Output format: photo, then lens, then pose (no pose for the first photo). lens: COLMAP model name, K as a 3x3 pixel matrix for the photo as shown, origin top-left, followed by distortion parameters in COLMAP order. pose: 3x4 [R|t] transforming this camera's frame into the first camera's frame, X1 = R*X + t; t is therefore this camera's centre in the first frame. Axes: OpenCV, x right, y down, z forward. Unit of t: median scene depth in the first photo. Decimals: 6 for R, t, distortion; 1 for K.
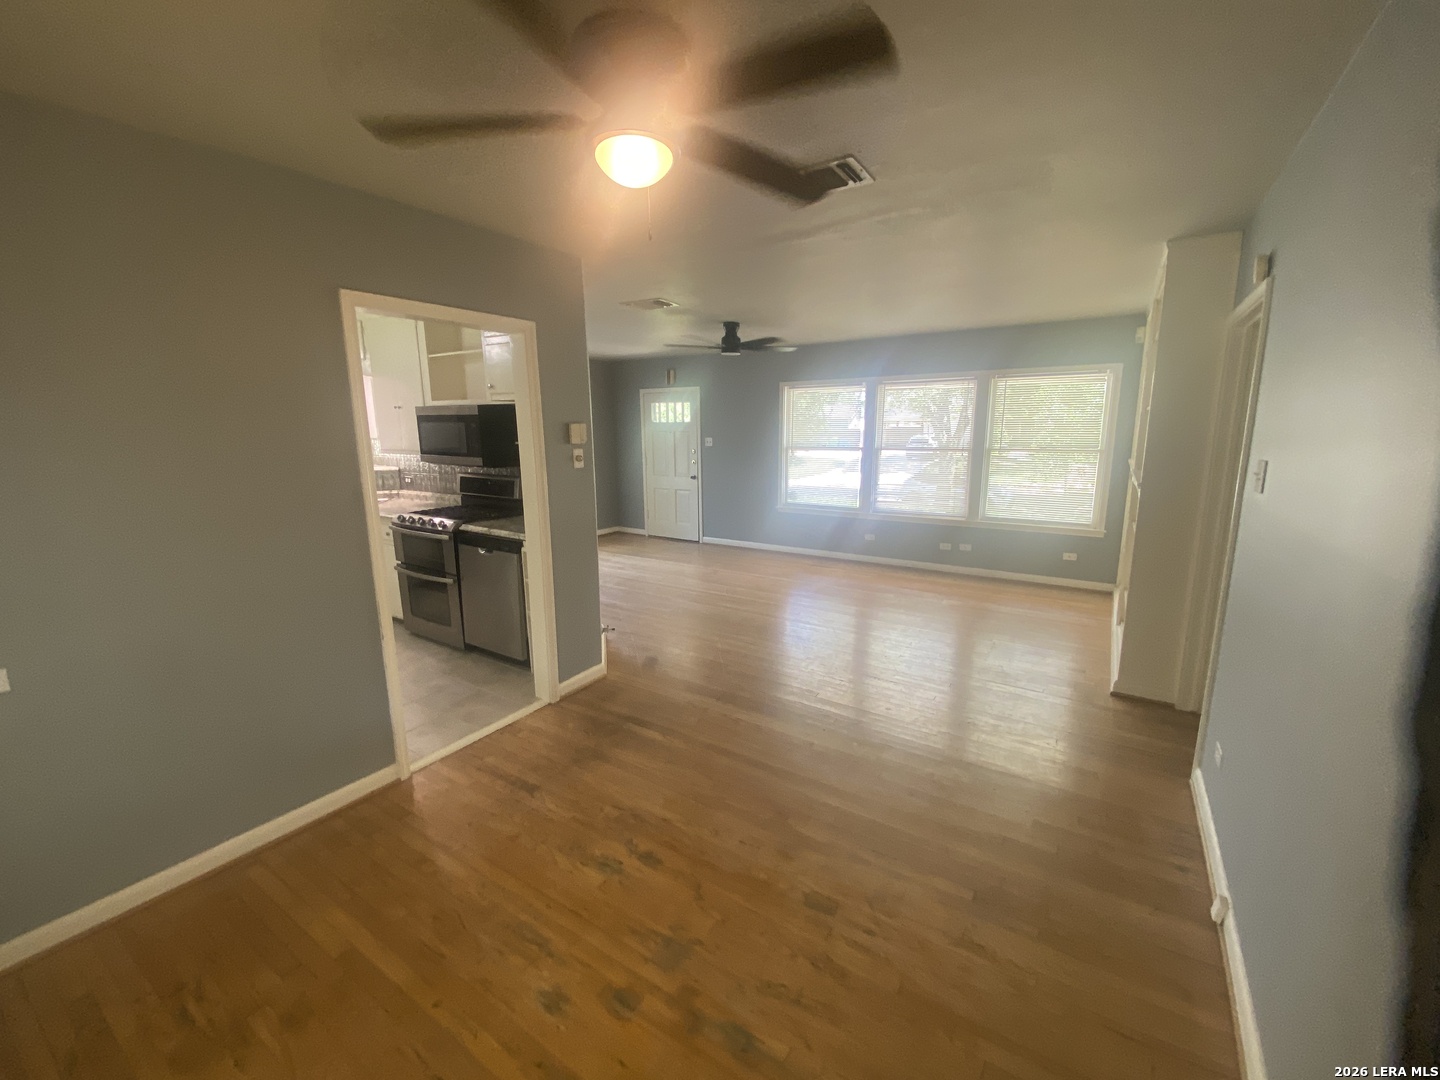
lens RADIAL K [[586.7, 0, 717.9], [0, 586.7, 542.4], [0, 0, 1]] dist [0.062473, -0.048873]
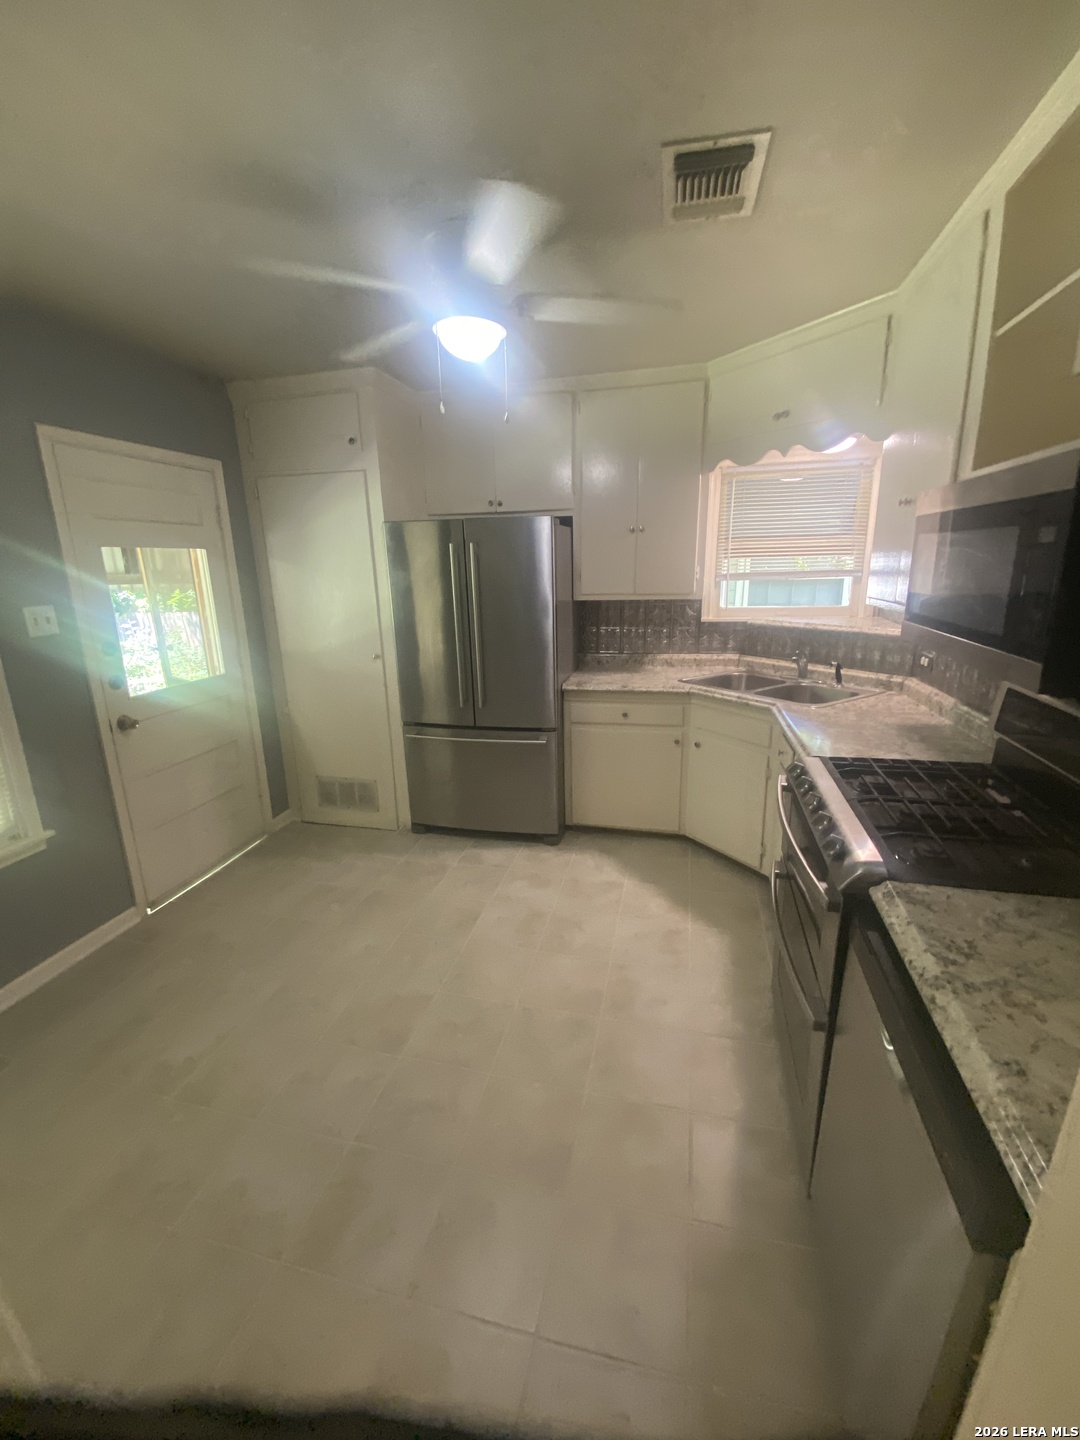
lens RADIAL K [[586.7, 0, 539.5], [0, 586.7, 716.9], [0, 0, 1]] dist [0.062473, -0.048873]
pose [[0.334313, 0.234809, -0.912743, -0.199255], [-0.160497, 0.968504, 0.190368, -0.116949], [0.928695, 0.082850, 0.361470, 0.616487]]
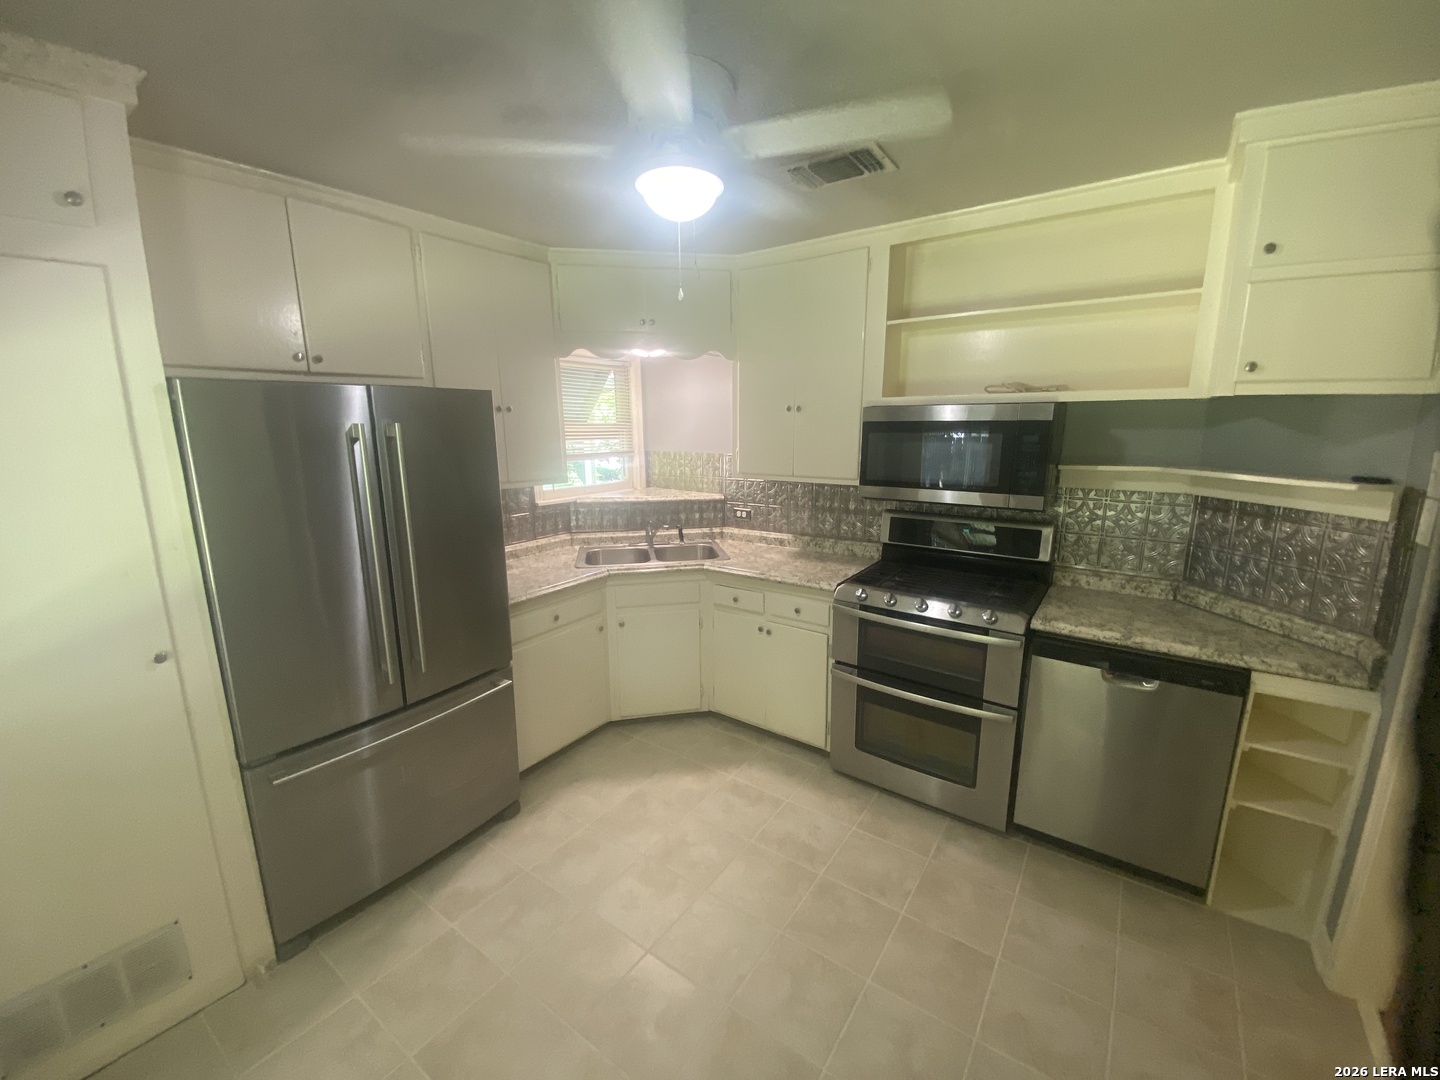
lens RADIAL K [[586.7, 0, 717.9], [0, 586.7, 542.4], [0, 0, 1]] dist [0.062473, -0.048873]
pose [[0.999538, 0.004375, -0.030077, -0.600379], [-0.004030, 0.999926, 0.011500, -0.090237], [0.030125, -0.011374, 0.999481, 0.367226]]
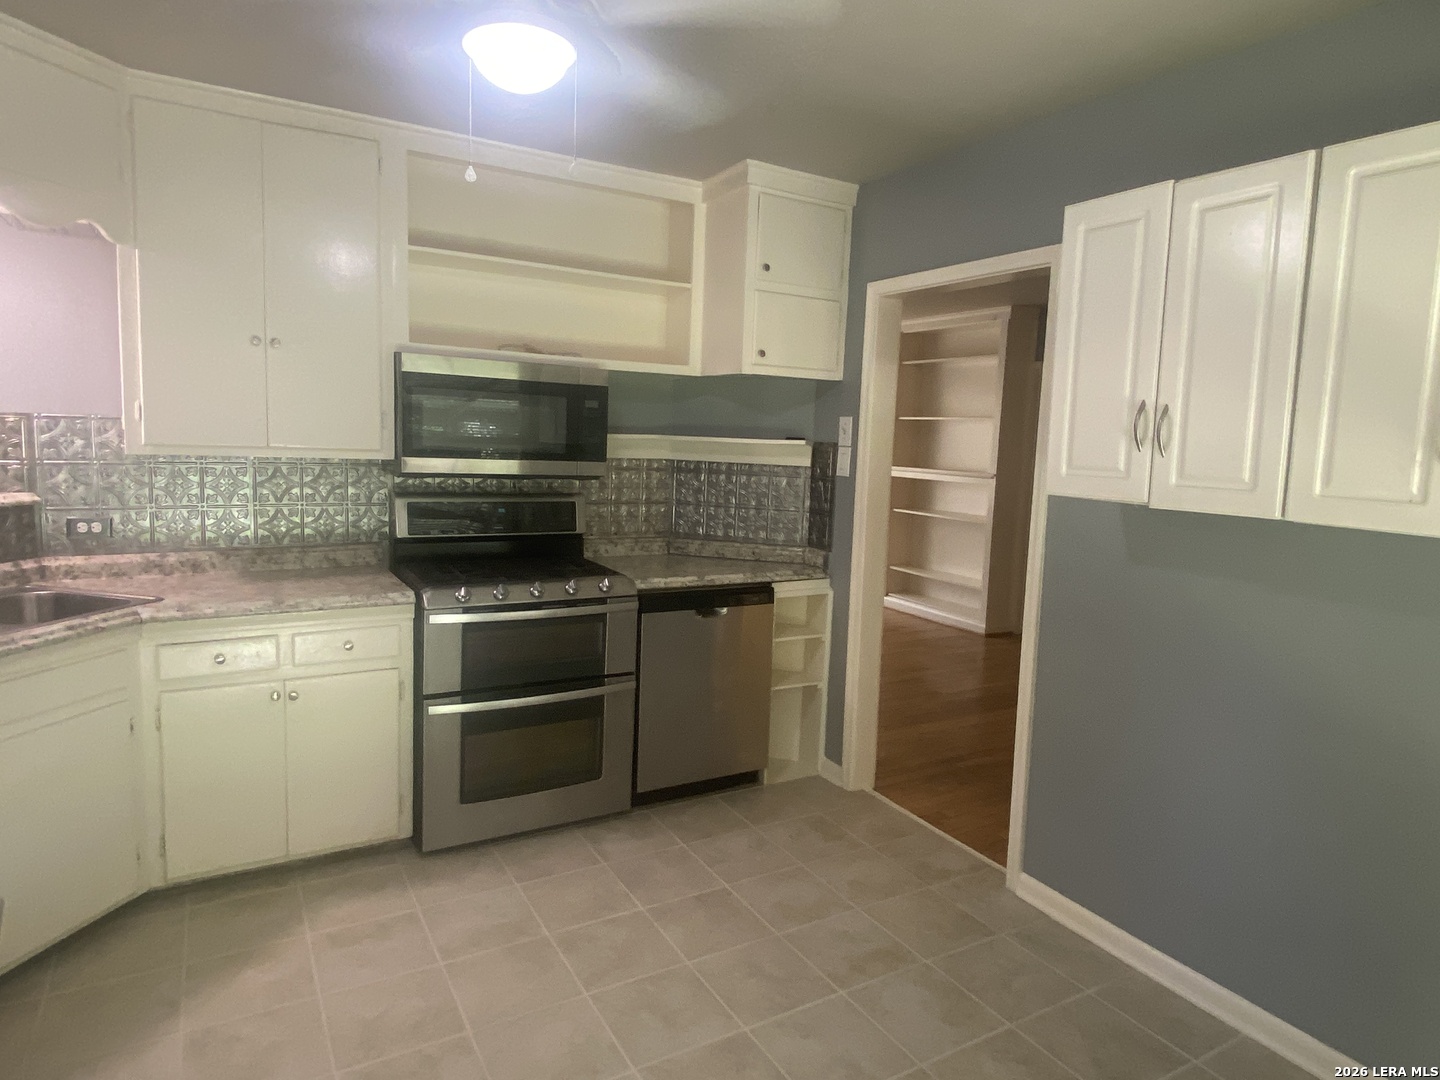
lens RADIAL K [[867.8, 0, 716.9], [0, 867.8, 535.5], [0, 0, 1]] dist [0.030116, -0.031171]
pose [[0.437561, -0.093545, 0.894310, -0.949204], [0.130160, 0.990688, 0.039943, -0.080481], [-0.889718, 0.098926, 0.445662, 0.472552]]
